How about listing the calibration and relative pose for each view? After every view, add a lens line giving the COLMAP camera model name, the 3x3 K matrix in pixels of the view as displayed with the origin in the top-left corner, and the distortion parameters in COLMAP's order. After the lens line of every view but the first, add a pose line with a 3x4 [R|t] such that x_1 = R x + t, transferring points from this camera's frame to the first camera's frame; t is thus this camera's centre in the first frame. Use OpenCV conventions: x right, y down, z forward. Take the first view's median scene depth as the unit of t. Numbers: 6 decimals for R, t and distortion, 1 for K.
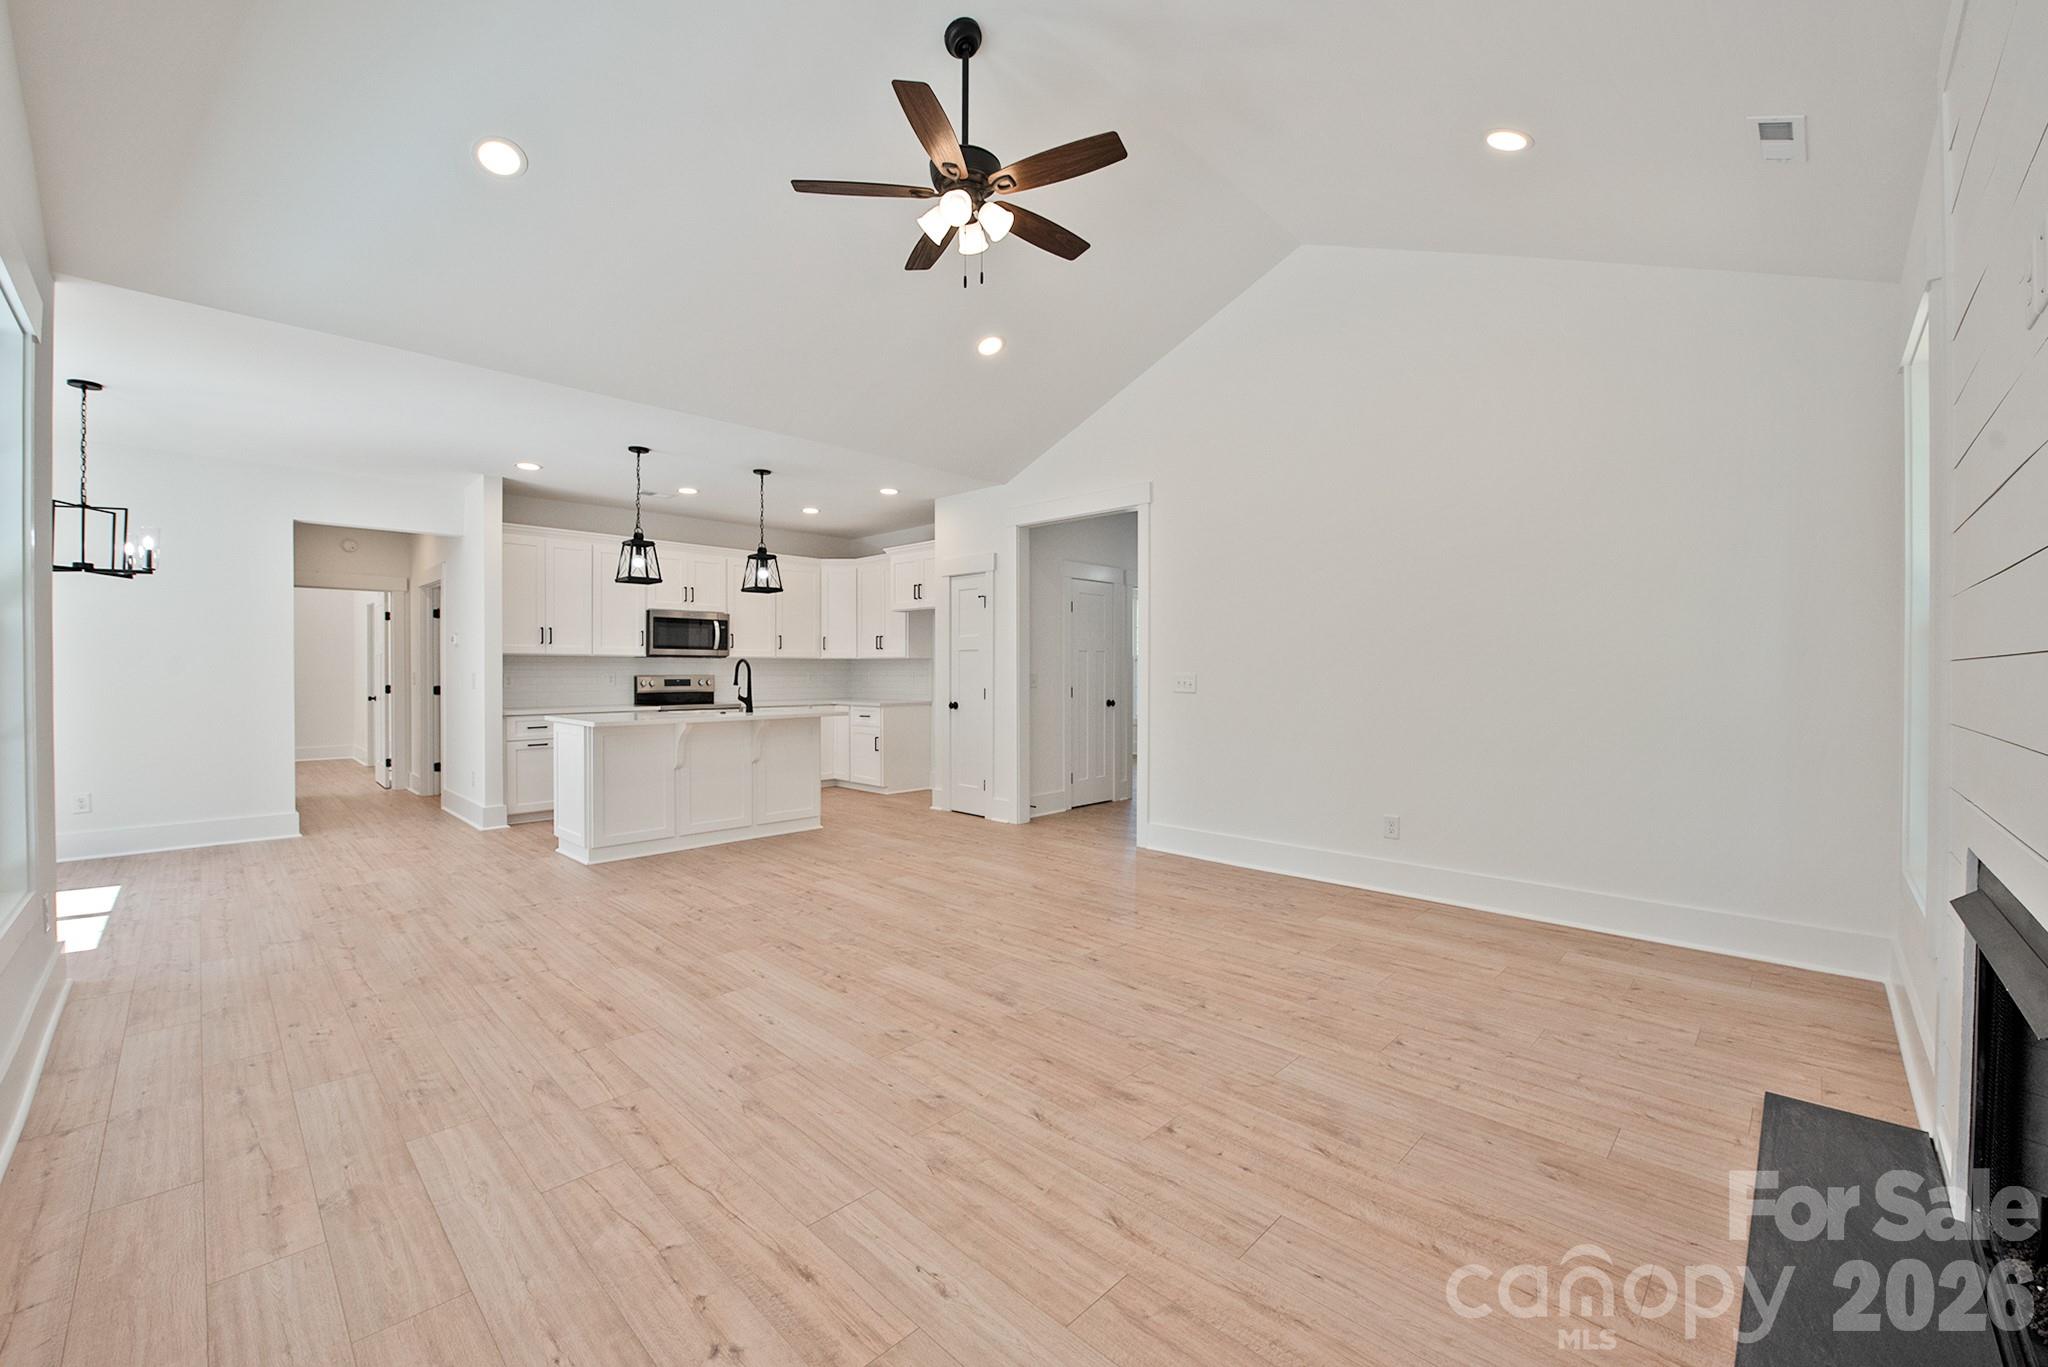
lens RADIAL K [[820.5, 0, 1024.0], [0, 820.5, 683.5], [0, 0, 1]] dist [-0.020870, 0.000069]
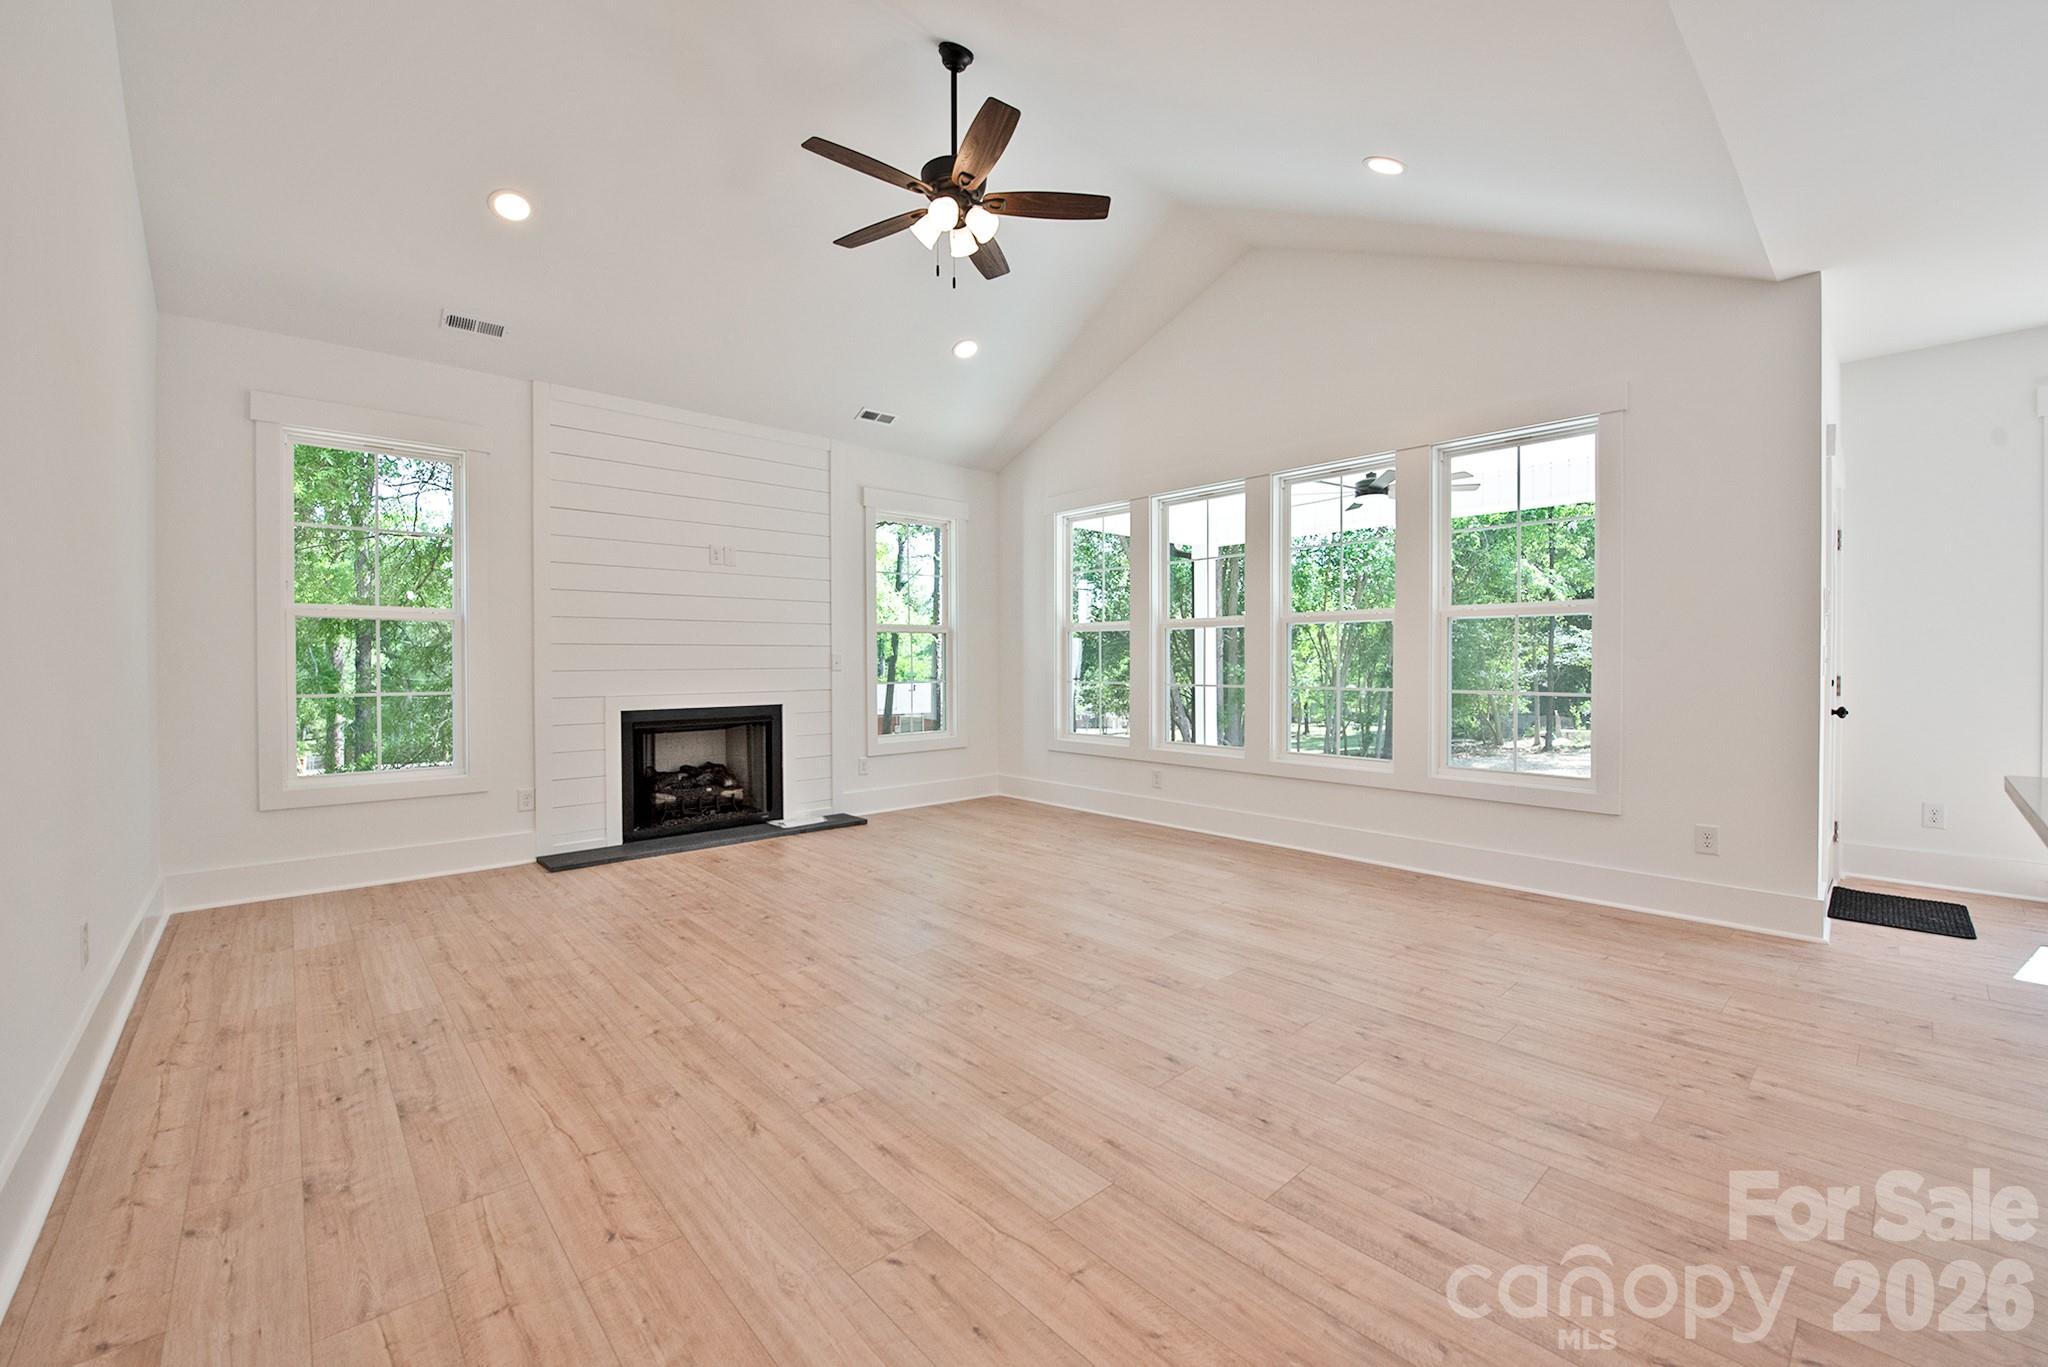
lens RADIAL K [[833.6, 0, 1028.8], [0, 833.6, 661.1], [0, 0, 1]] dist [-0.017759, -0.000528]
pose [[-0.998437, 0.001515, 0.055860, -0.224338], [0.002545, 0.999828, 0.018365, -0.009550], [-0.055823, 0.018478, -0.998270, 2.037974]]
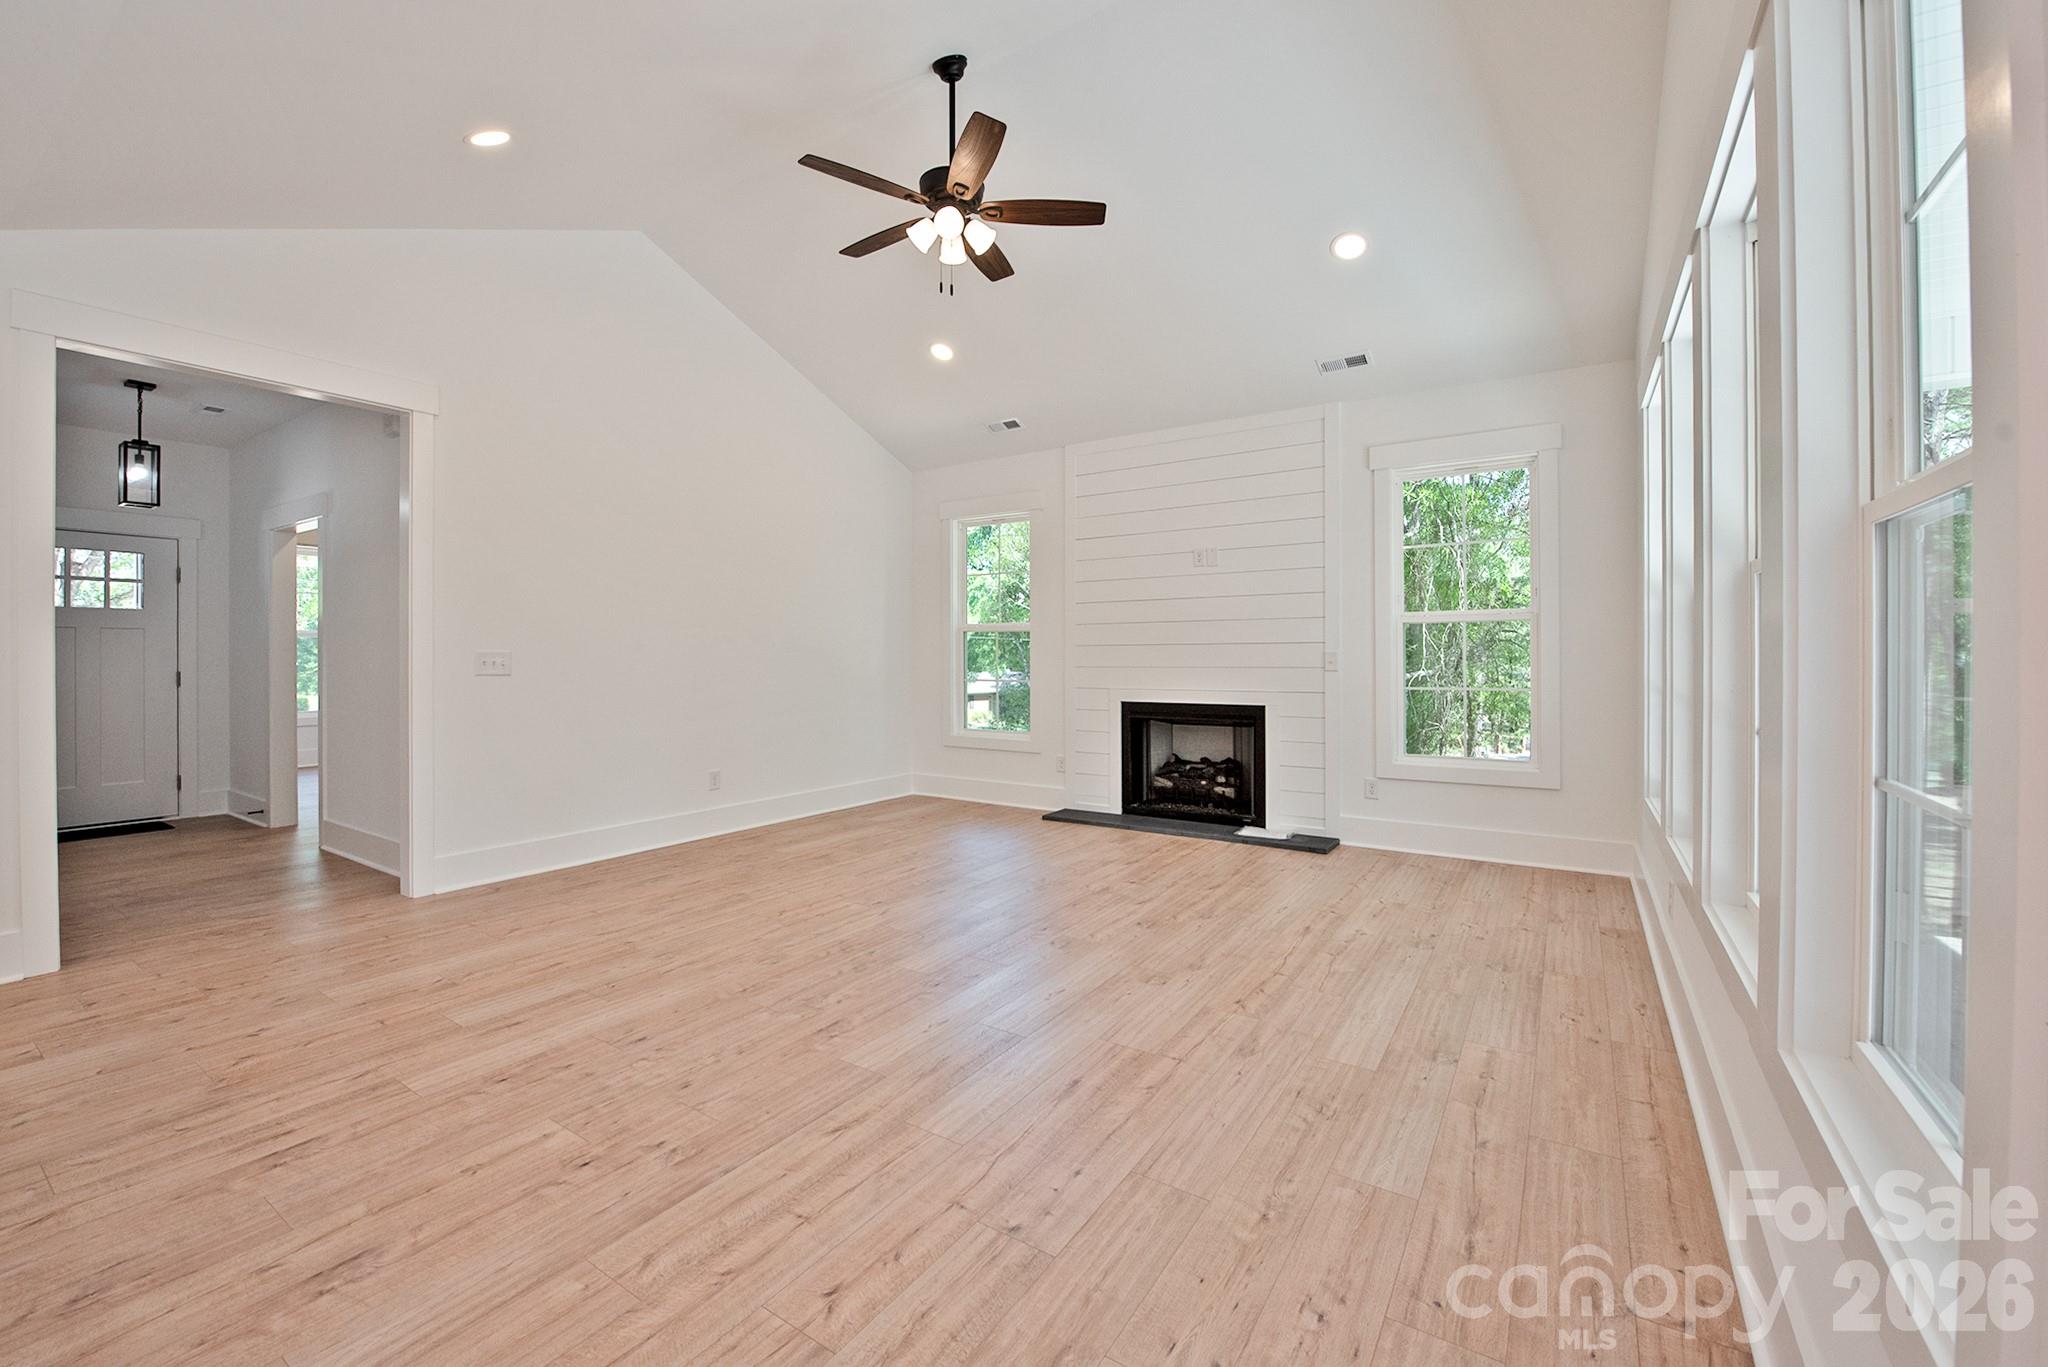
lens RADIAL K [[833.6, 0, 1028.8], [0, 833.6, 661.1], [0, 0, 1]] dist [-0.017759, -0.000528]
pose [[-0.191249, -0.007686, 0.981511, -1.152649], [0.019430, 0.999744, 0.011615, -0.004980], [-0.981349, 0.021292, -0.191051, 1.080195]]
